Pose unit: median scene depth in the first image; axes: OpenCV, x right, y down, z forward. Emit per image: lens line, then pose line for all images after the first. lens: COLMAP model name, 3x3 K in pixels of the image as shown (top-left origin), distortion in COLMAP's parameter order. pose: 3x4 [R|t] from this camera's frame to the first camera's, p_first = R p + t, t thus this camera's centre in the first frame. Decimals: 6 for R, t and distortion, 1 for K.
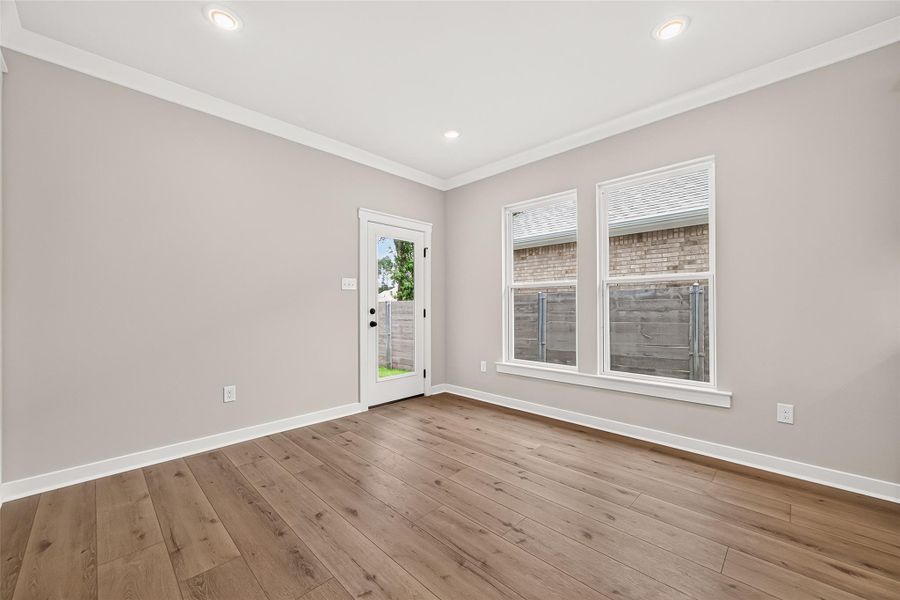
lens RADIAL K [[353.0, 0, 448.2], [0, 353.0, 302.8], [0, 0, 1]] dist [0.001076, 0.000189]
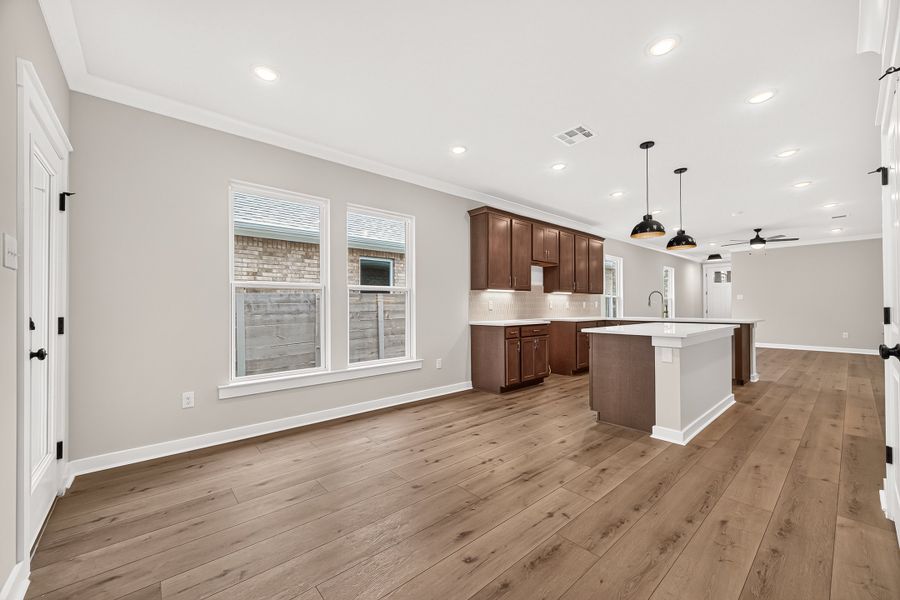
lens RADIAL K [[359.9, 0, 452.6], [0, 359.9, 307.0], [0, 0, 1]] dist [0.004845, 0.000174]
pose [[0.065247, 0.001191, 0.997868, -0.614359], [0.002599, 0.999996, -0.001363, 0.005720], [-0.997866, 0.002682, 0.065243, 0.498362]]
